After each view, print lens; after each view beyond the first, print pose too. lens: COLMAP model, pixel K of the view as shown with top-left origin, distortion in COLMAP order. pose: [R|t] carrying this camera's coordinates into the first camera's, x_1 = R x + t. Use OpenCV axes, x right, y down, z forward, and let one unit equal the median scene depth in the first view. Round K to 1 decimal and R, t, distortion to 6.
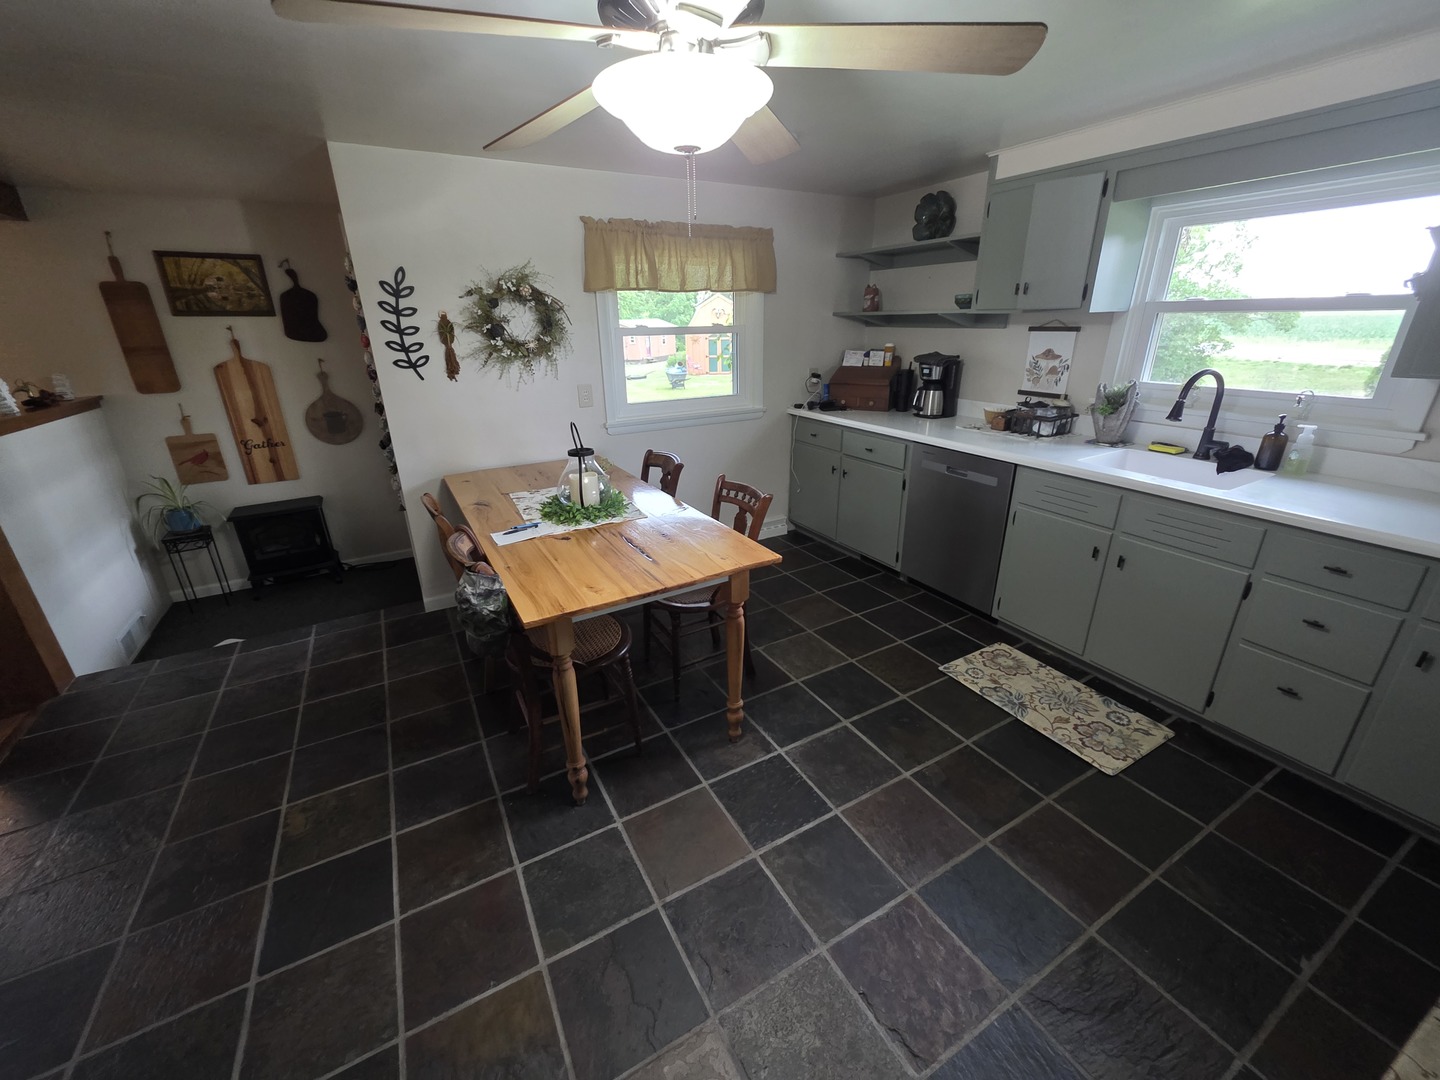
lens RADIAL K [[580.3, 0, 717.3], [0, 580.3, 539.3], [0, 0, 1]] dist [0.002066, -0.000256]
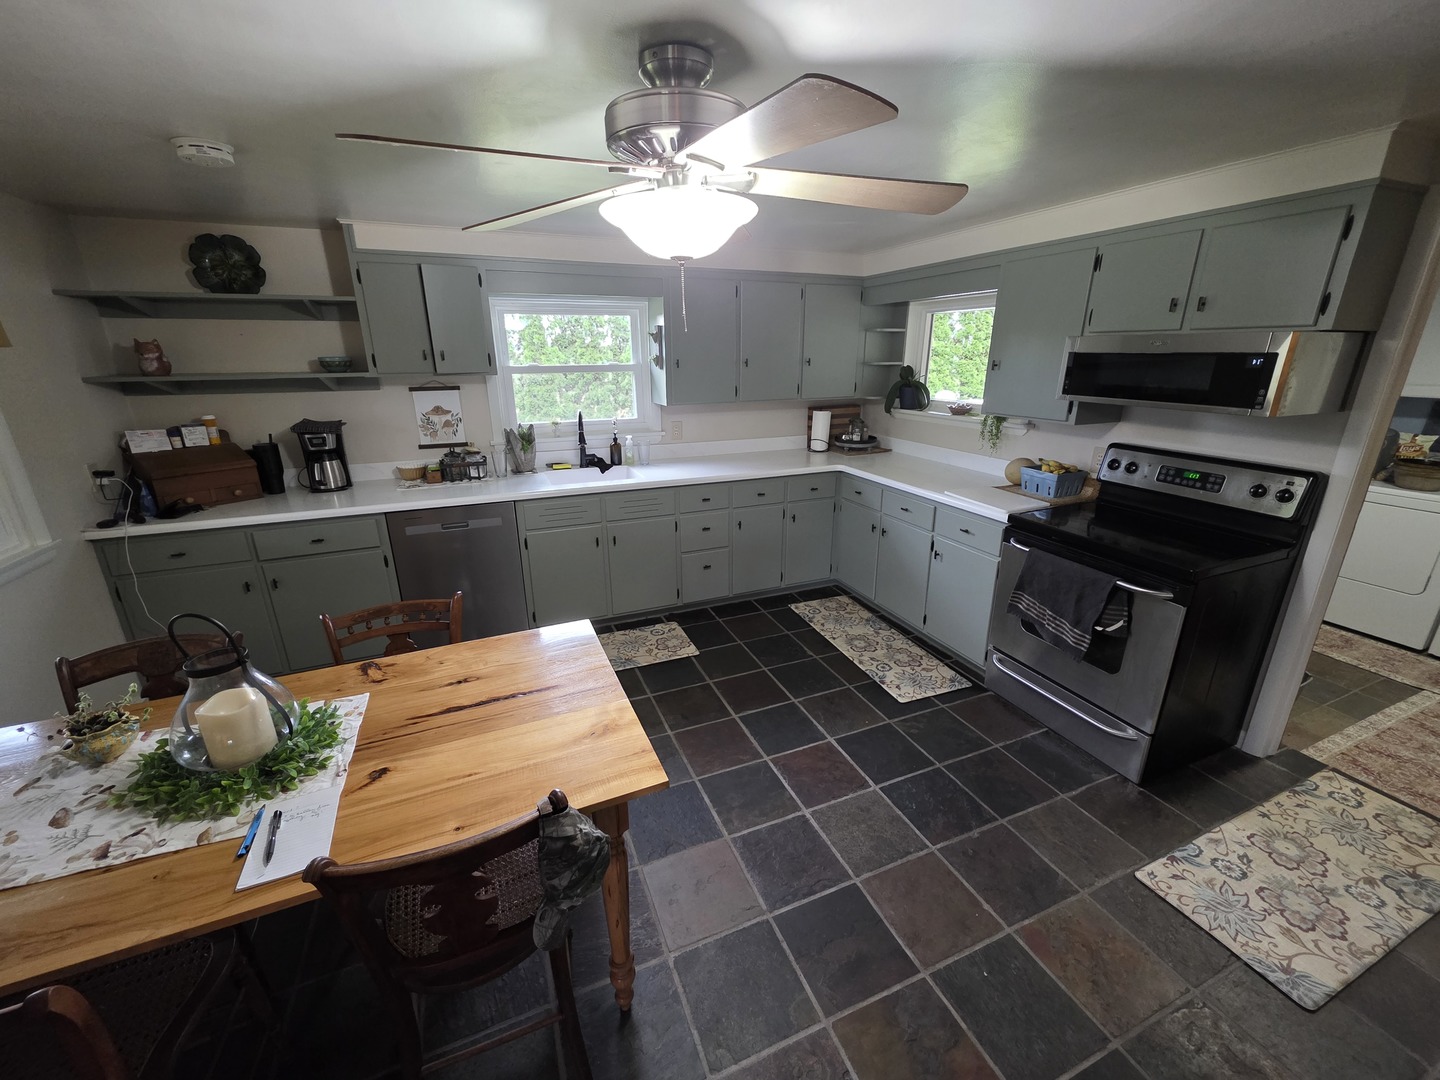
lens RADIAL K [[580.3, 0, 719.8], [0, 580.3, 539.7], [0, 0, 1]] dist [0.002066, -0.000256]
pose [[0.106310, -0.293941, 0.949893, -0.519882], [0.358627, 0.902343, 0.239090, -0.168987], [-0.927408, 0.315240, 0.201343, 0.352968]]
